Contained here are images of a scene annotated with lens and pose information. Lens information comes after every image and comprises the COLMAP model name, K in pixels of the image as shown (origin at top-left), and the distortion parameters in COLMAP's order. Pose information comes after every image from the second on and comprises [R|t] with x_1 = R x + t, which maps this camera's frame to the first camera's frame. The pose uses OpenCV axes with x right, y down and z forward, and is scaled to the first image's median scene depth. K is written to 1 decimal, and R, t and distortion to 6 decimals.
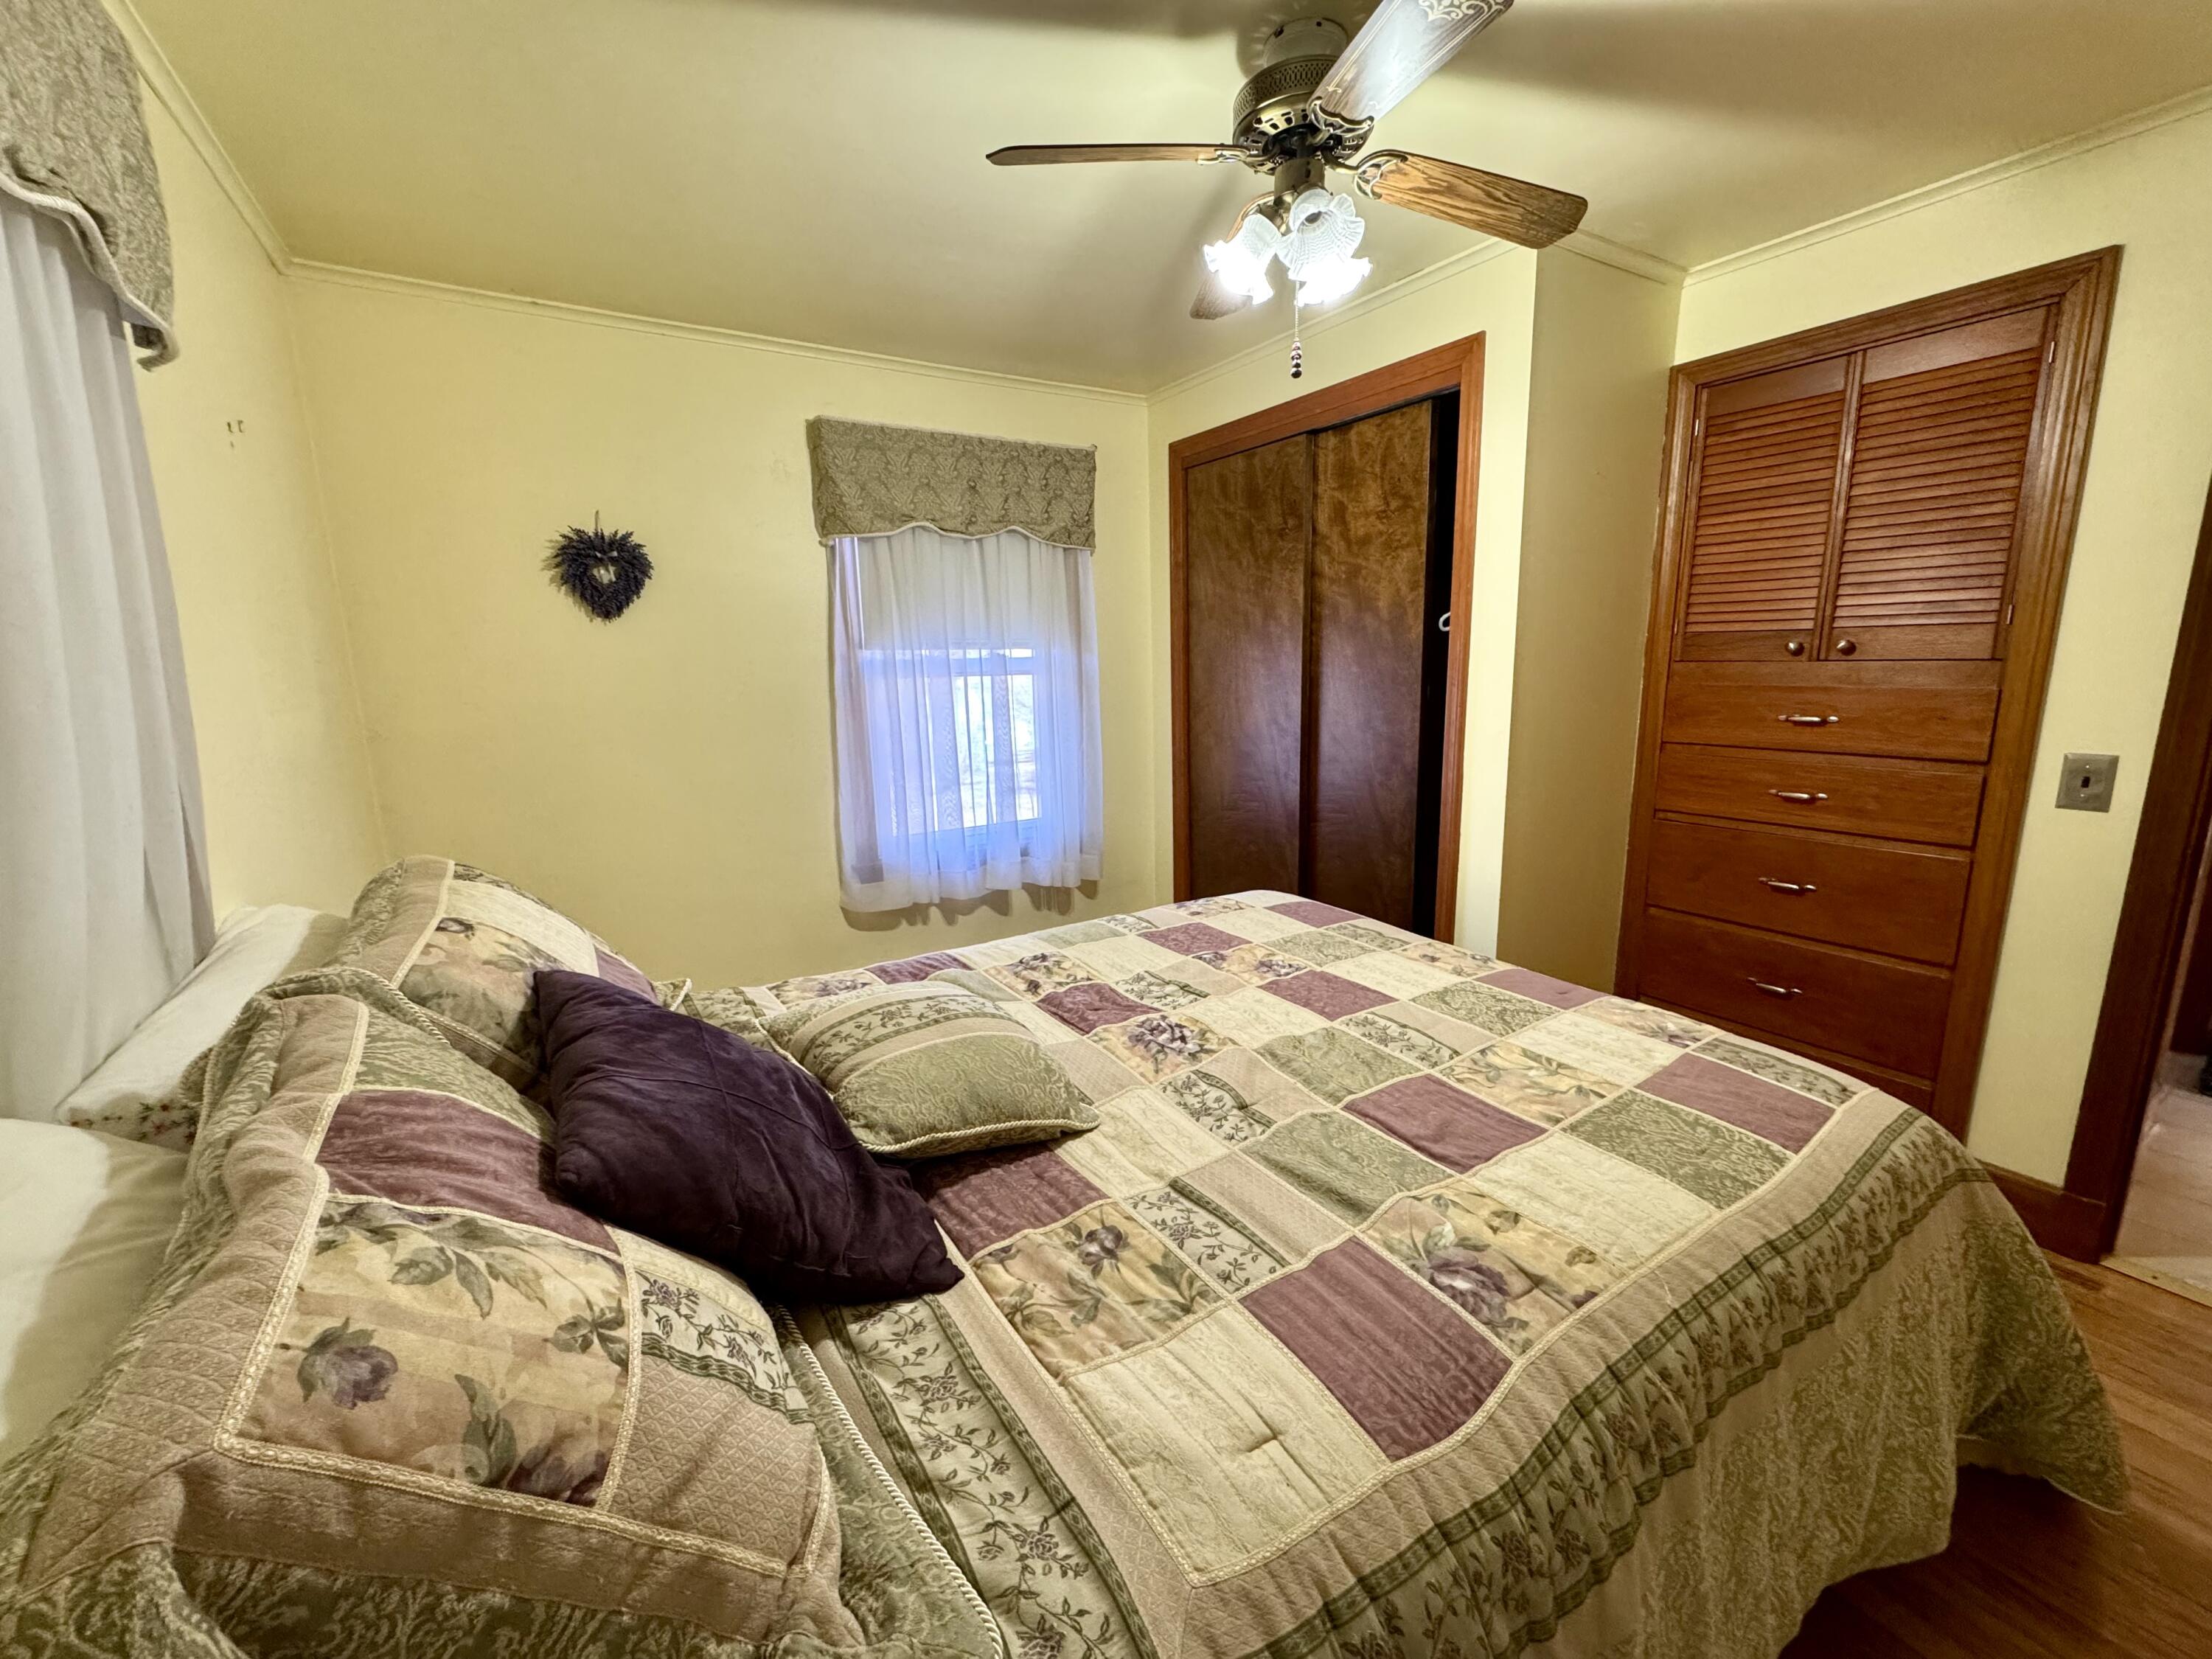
lens RADIAL K [[875.5, 0, 1102.0], [0, 875.5, 821.2], [0, 0, 1]] dist [0.006442, -0.000115]
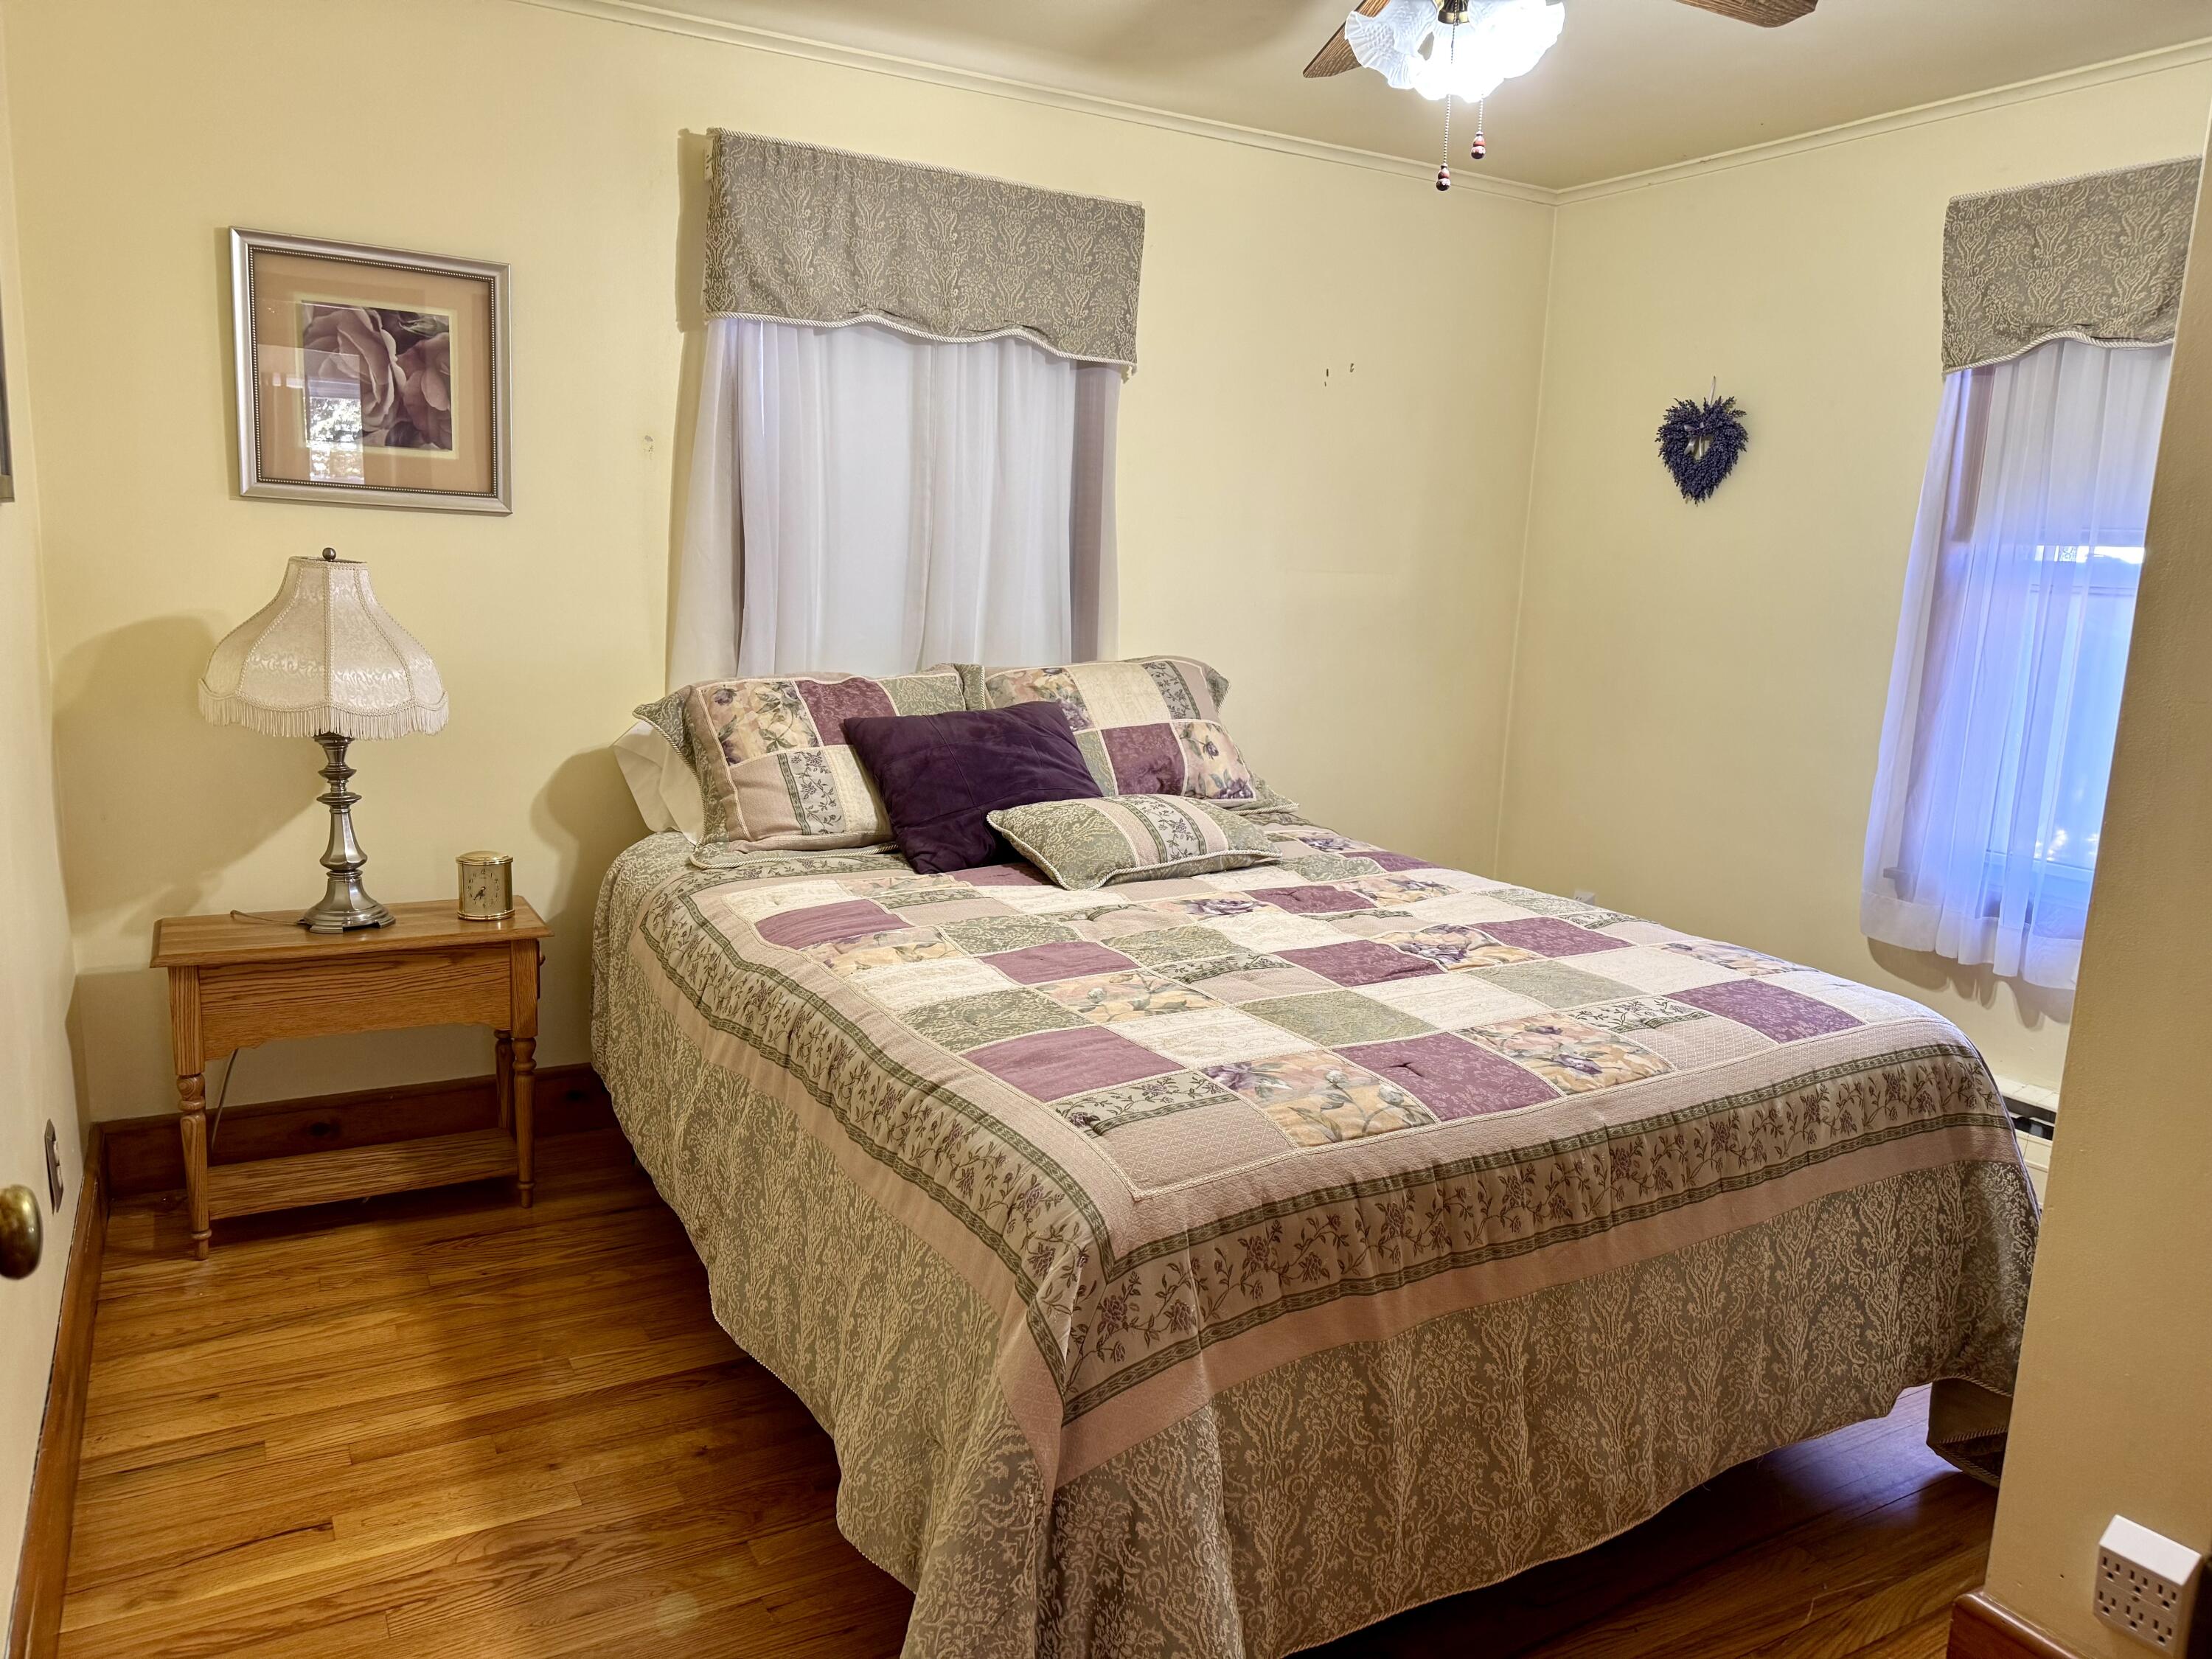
lens RADIAL K [[1535.4, 0, 1106.0], [0, 1535.4, 829.5], [0, 0, 1]] dist [0.002169, -0.004345]
pose [[-0.028588, 0.196654, -0.980056, 1.679134], [-0.219176, 0.955364, 0.198093, -0.147409], [0.975266, 0.220468, 0.015789, 0.774104]]
